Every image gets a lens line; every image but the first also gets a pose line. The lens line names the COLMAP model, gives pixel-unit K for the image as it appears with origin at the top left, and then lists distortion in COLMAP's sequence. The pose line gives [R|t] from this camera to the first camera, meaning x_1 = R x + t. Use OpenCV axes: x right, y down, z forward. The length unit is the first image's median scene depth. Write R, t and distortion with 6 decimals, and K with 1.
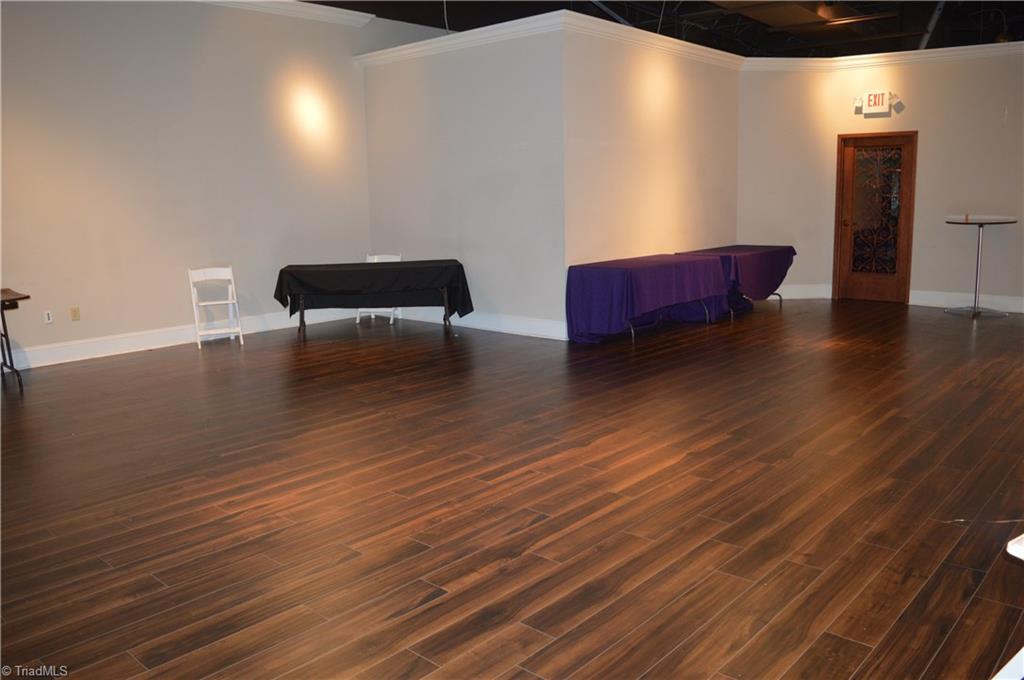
lens RADIAL K [[814.8, 0, 512.0], [0, 814.8, 340.0], [0, 0, 1]] dist [-0.075555, -0.003395]
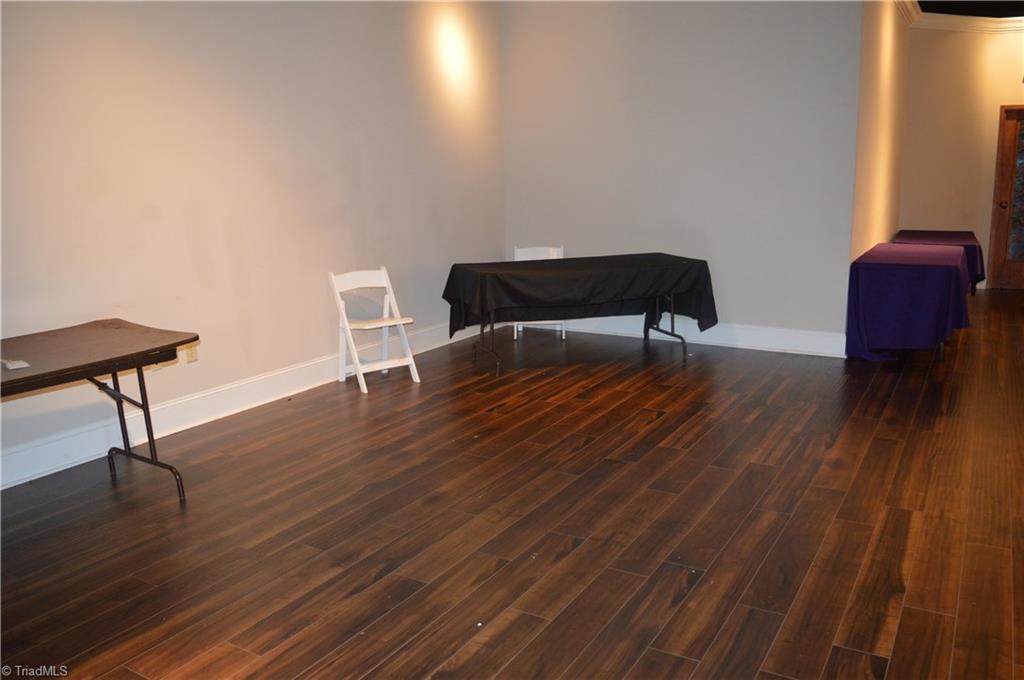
lens RADIAL K [[817.6, 0, 512.0], [0, 817.6, 340.0], [0, 0, 1]] dist [-0.081495, 0.006771]
pose [[0.980854, -0.036462, 0.191303, -0.340179], [0.031885, 0.999128, 0.026949, -0.041050], [-0.192119, -0.020333, 0.981161, 0.268287]]
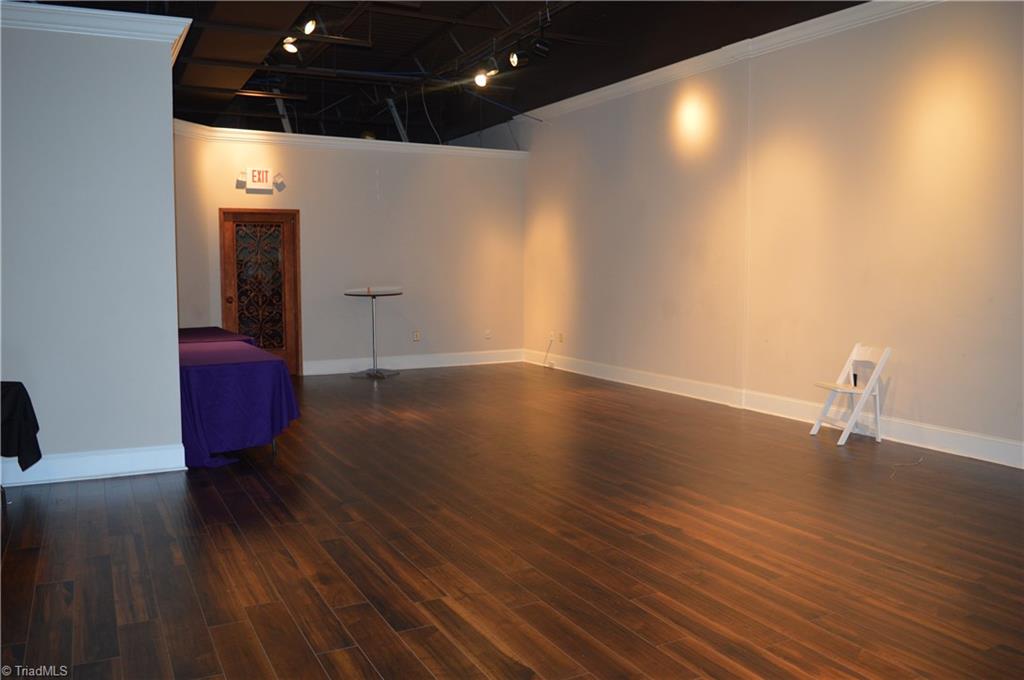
lens RADIAL K [[817.6, 0, 512.0], [0, 817.6, 340.0], [0, 0, 1]] dist [-0.081495, 0.006771]
pose [[0.344007, -0.066854, 0.936584, -0.427365], [0.158650, 0.987259, 0.012199, -0.065205], [-0.925467, 0.144393, 0.350231, 0.409076]]
